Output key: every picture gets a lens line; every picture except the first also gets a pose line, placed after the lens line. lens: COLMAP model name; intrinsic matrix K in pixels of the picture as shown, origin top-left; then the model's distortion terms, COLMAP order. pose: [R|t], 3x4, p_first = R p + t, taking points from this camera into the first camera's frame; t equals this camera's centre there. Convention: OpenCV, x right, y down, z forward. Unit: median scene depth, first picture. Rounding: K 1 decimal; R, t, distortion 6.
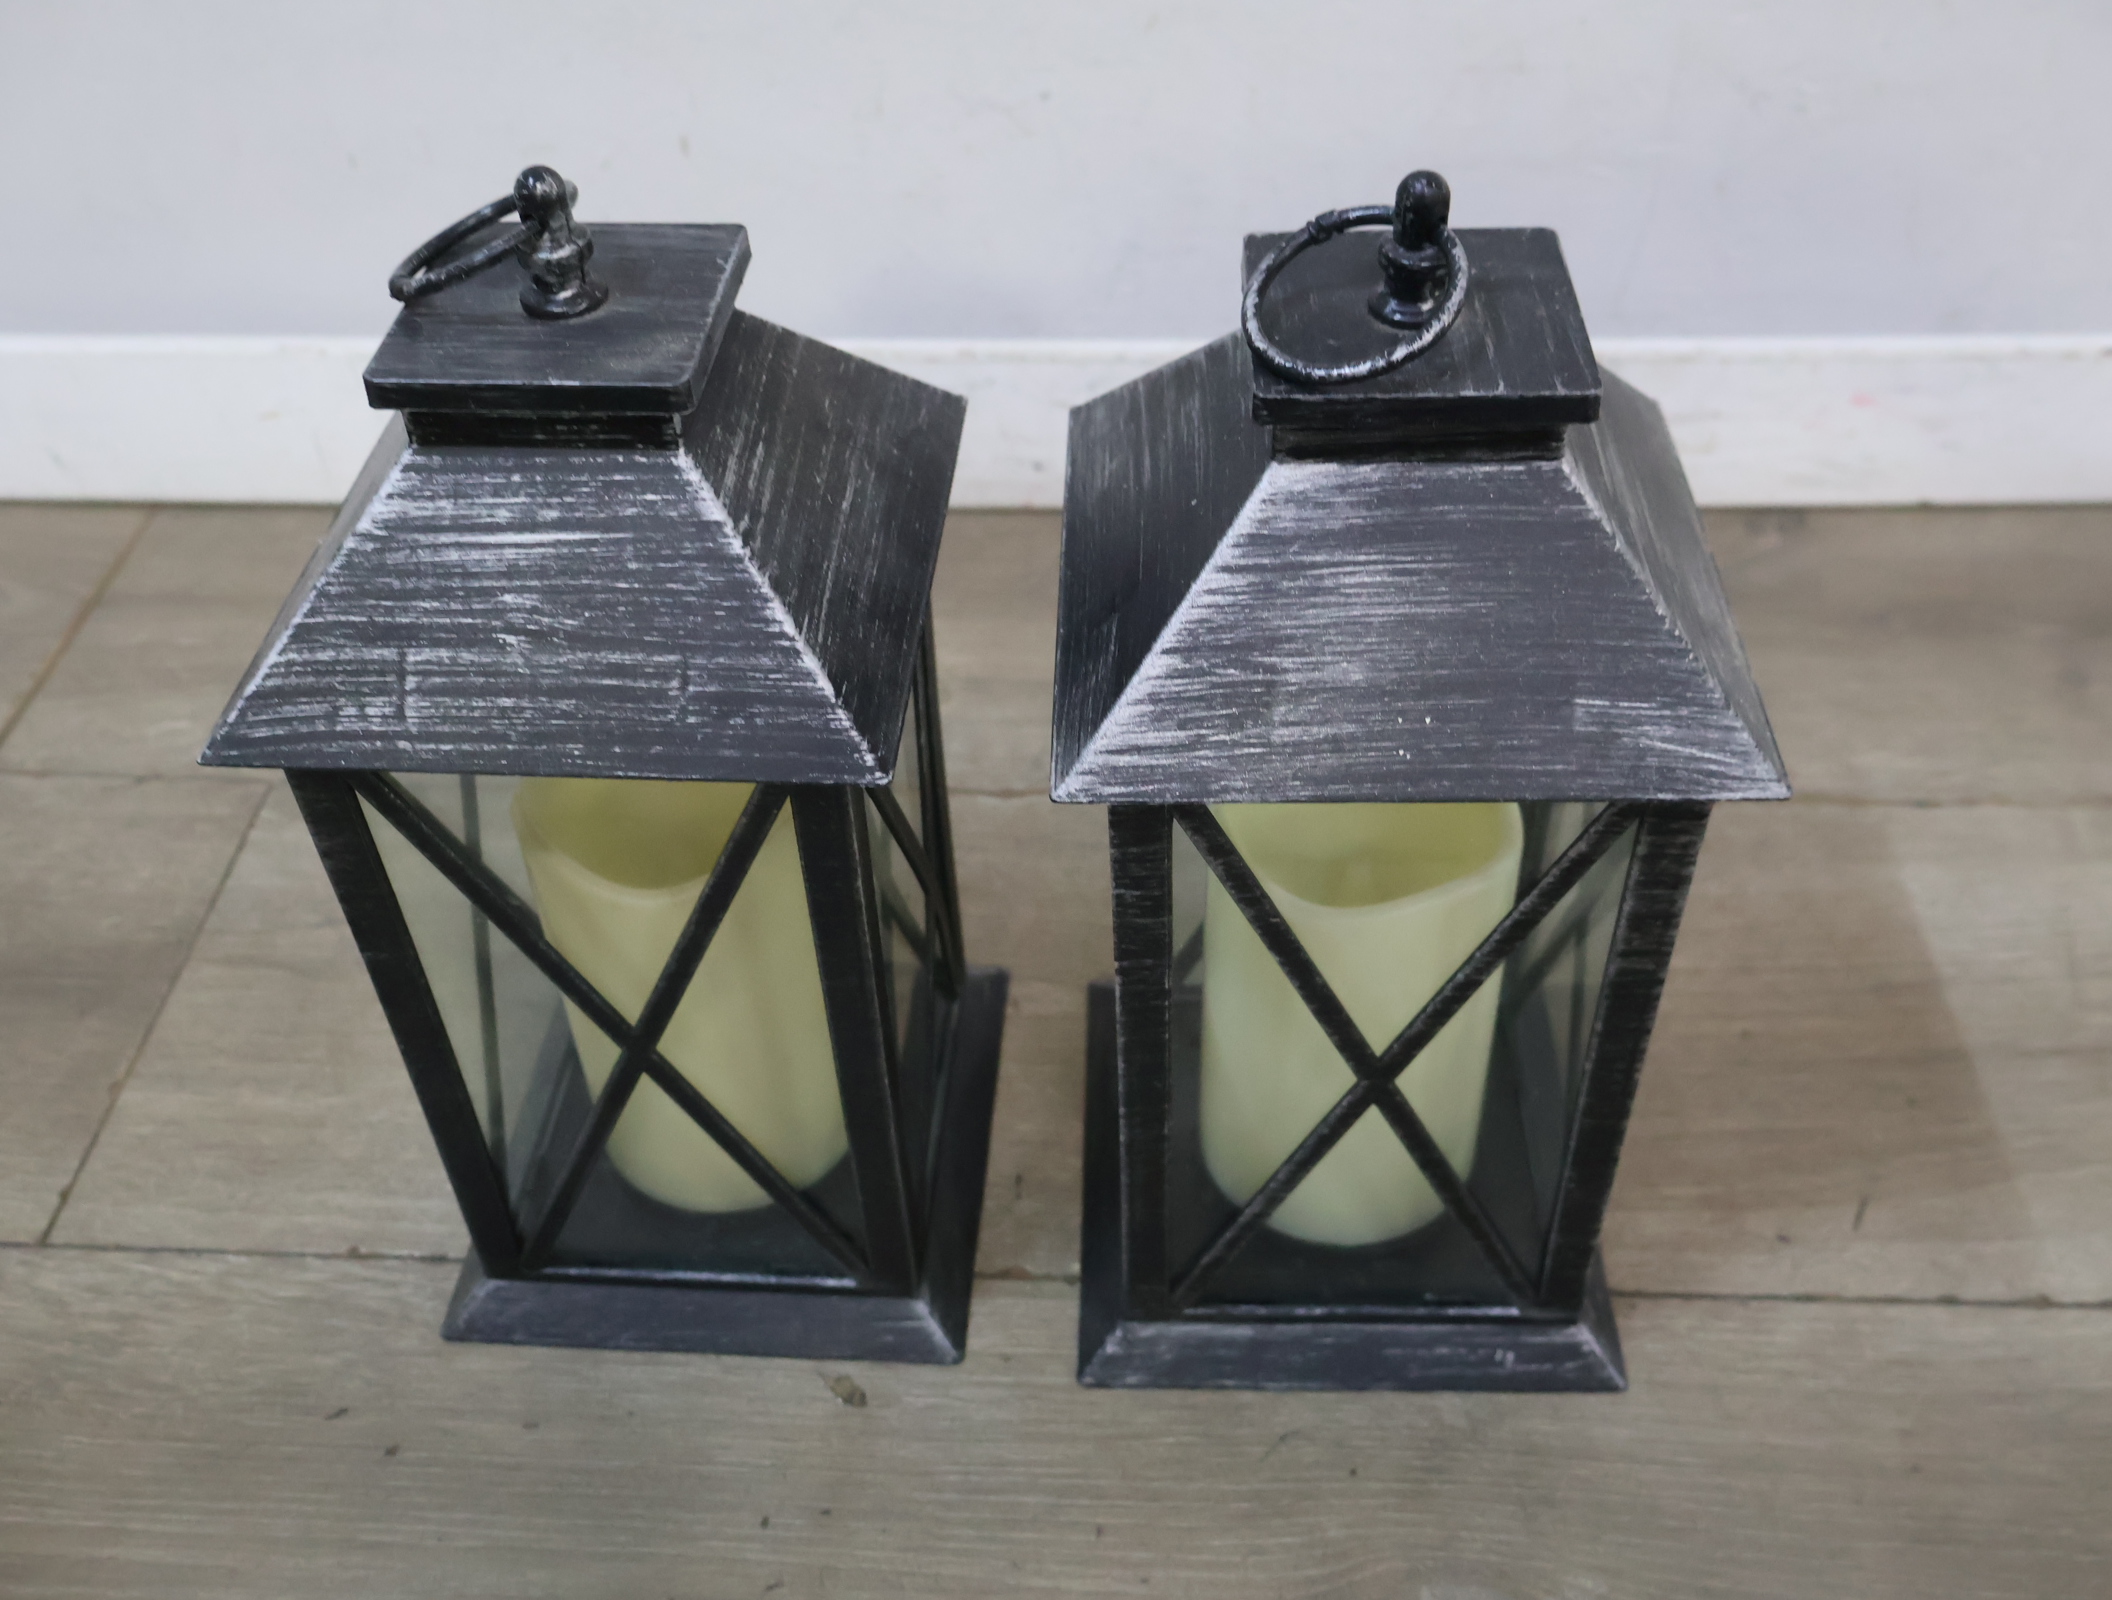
lens RADIAL K [[2061.6, 0, 1055.3], [0, 2061.6, 795.5], [0, 0, 1]] dist [0.012906, 0.000000]
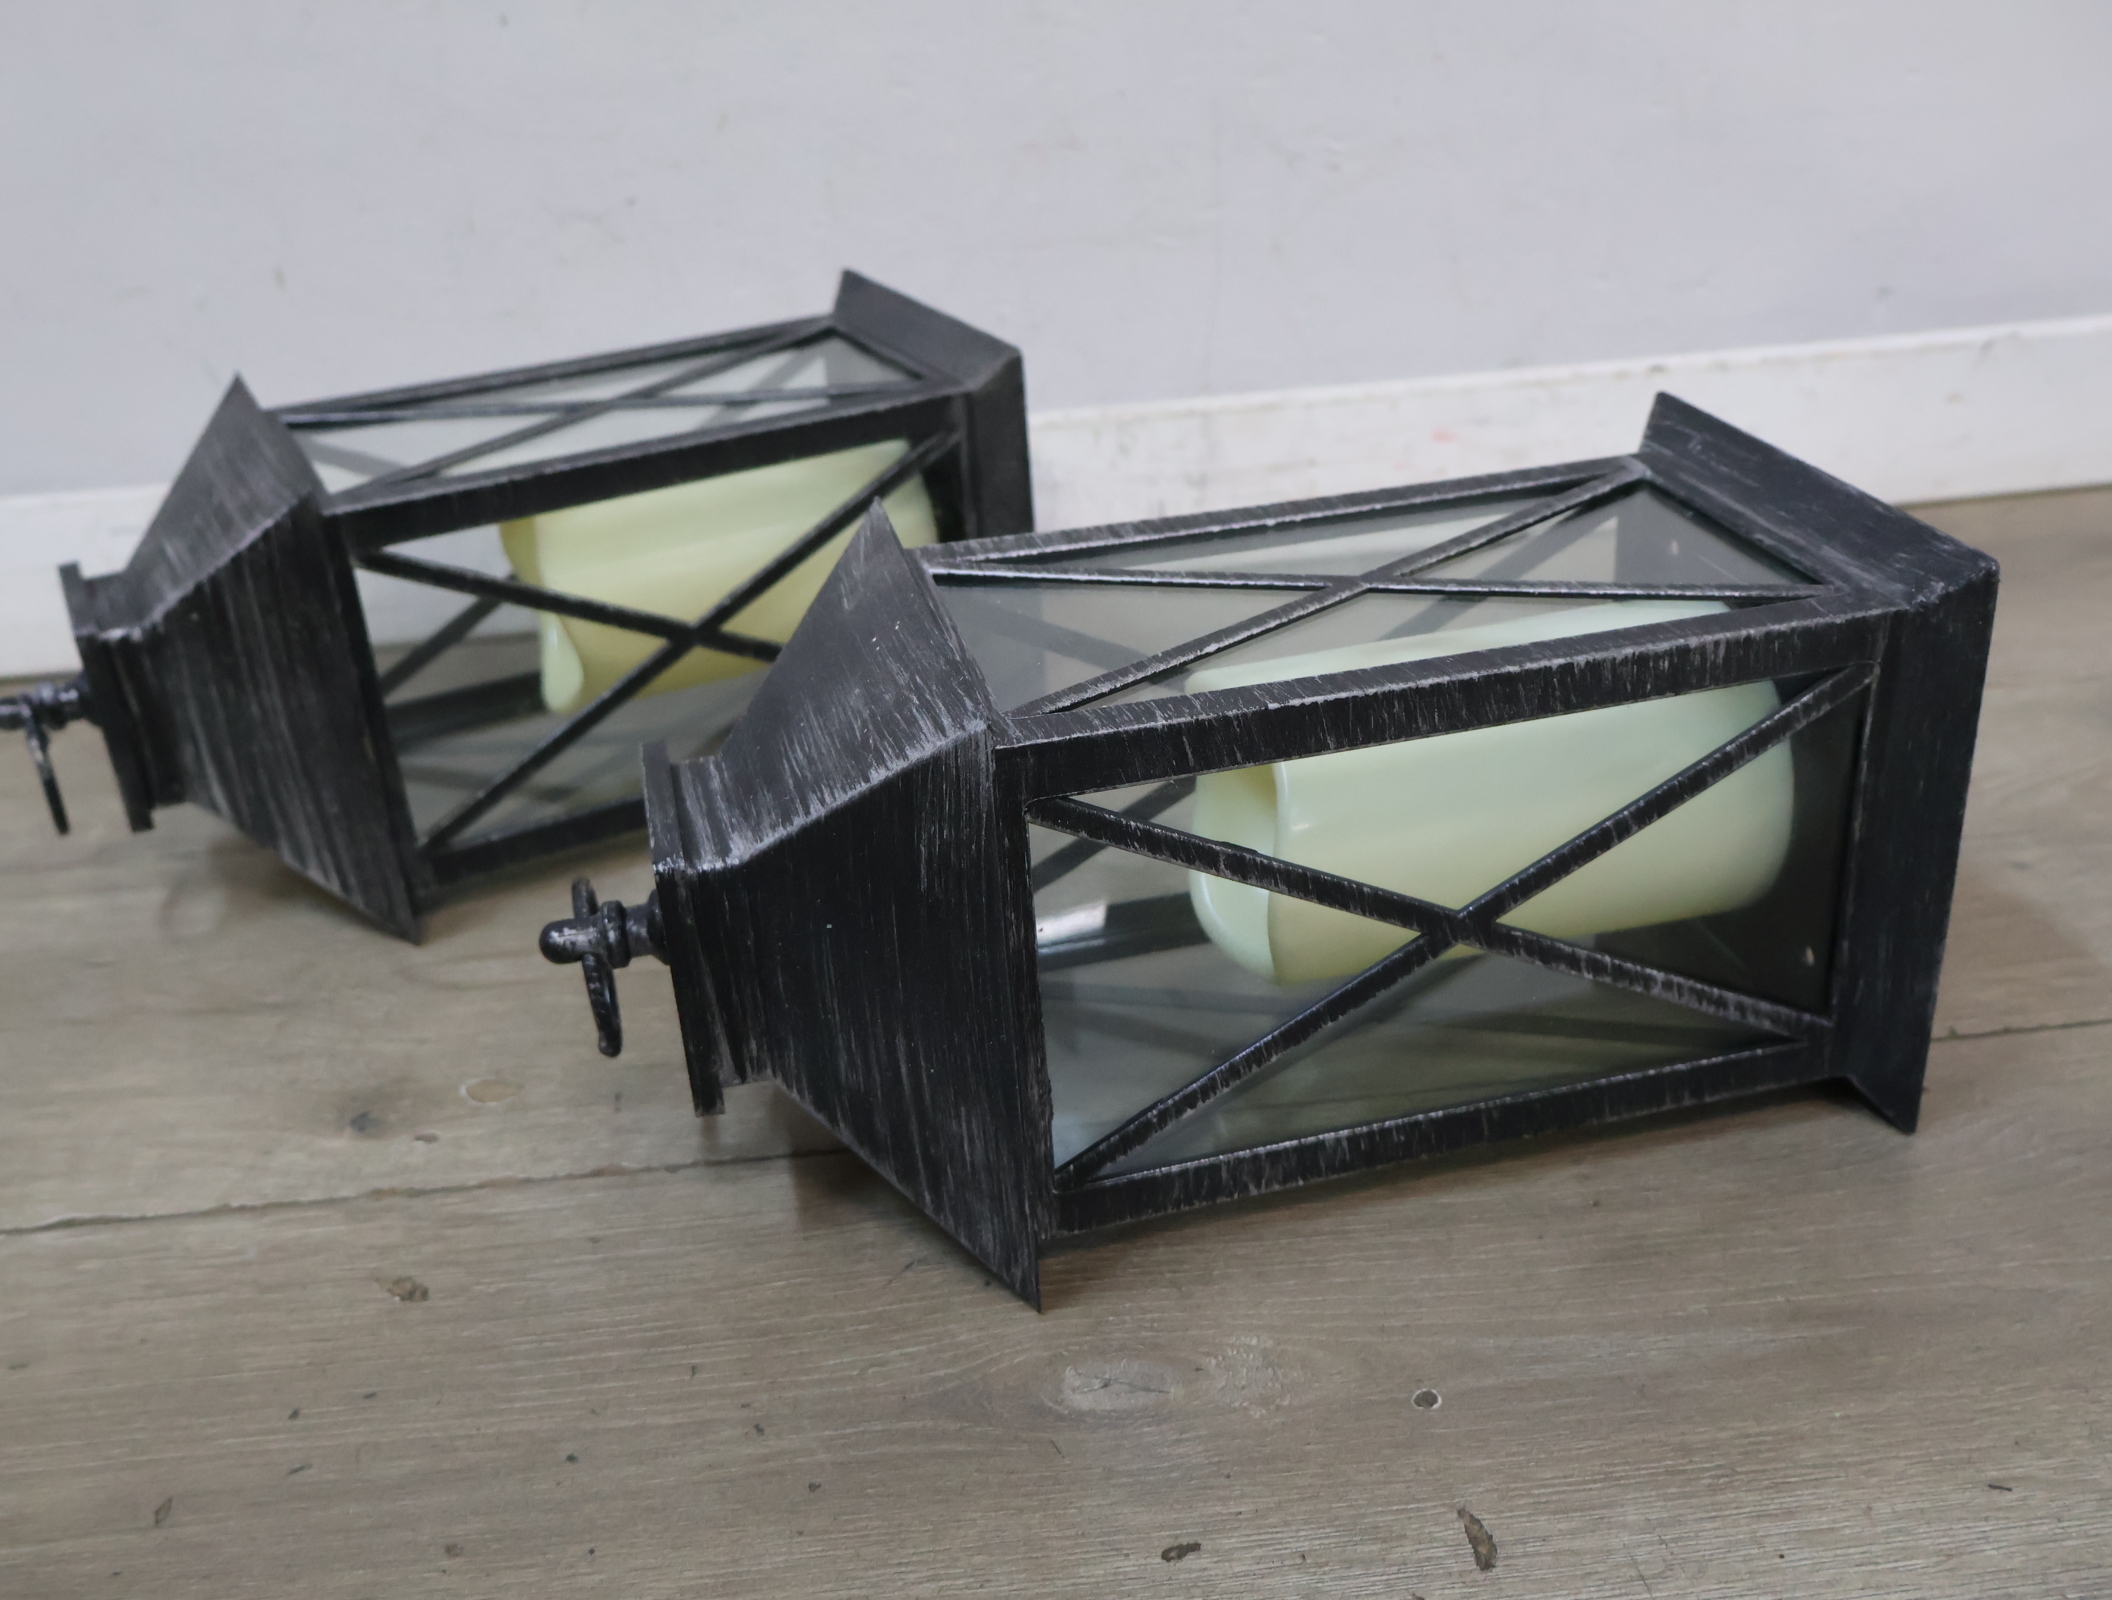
lens RADIAL K [[2061.6, 0, 1041.9], [0, 2061.6, 795.0], [0, 0, 1]] dist [0.012906, 0.000000]
pose [[0.990619, -0.083931, 0.107839, 0.113440], [0.110902, 0.954855, -0.275596, 0.470394], [-0.079840, 0.284970, 0.955206, 0.125385]]
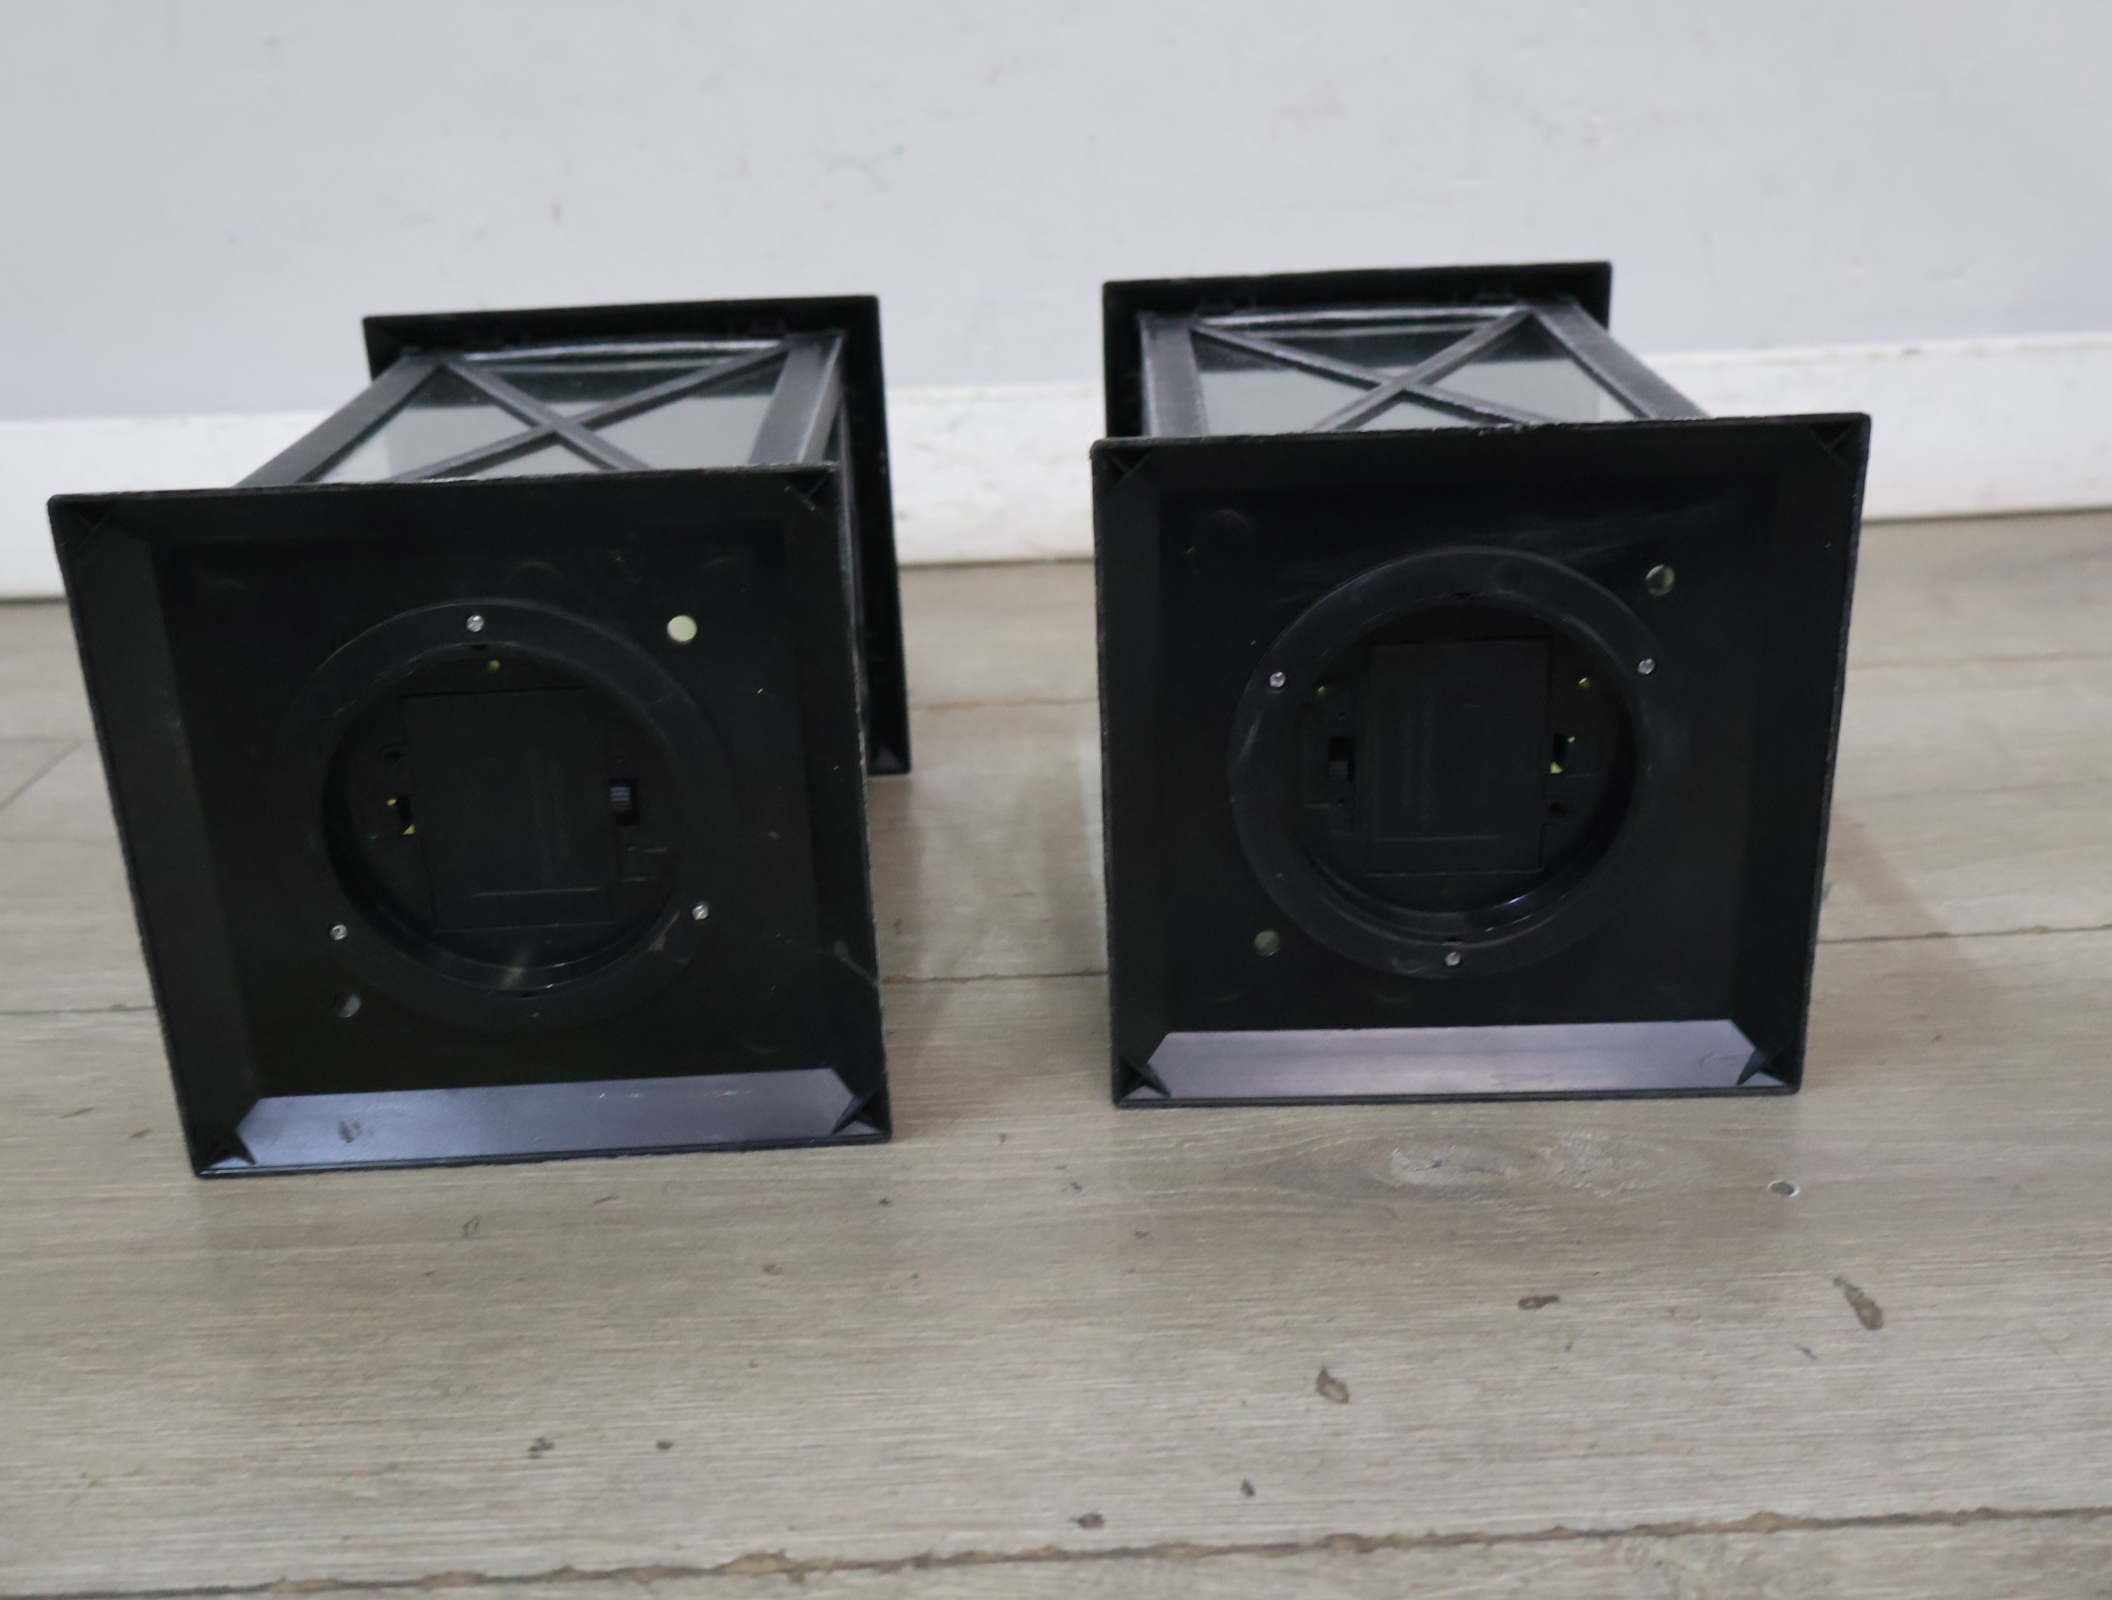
lens RADIAL K [[2061.6, 0, 1046.7], [0, 2061.6, 780.5], [0, 0, 1]] dist [0.012906, 0.000000]
pose [[0.997472, -0.028805, 0.064963, -0.014021], [0.050449, 0.930866, -0.361862, 0.648322], [-0.050048, 0.364224, 0.929965, 0.214206]]
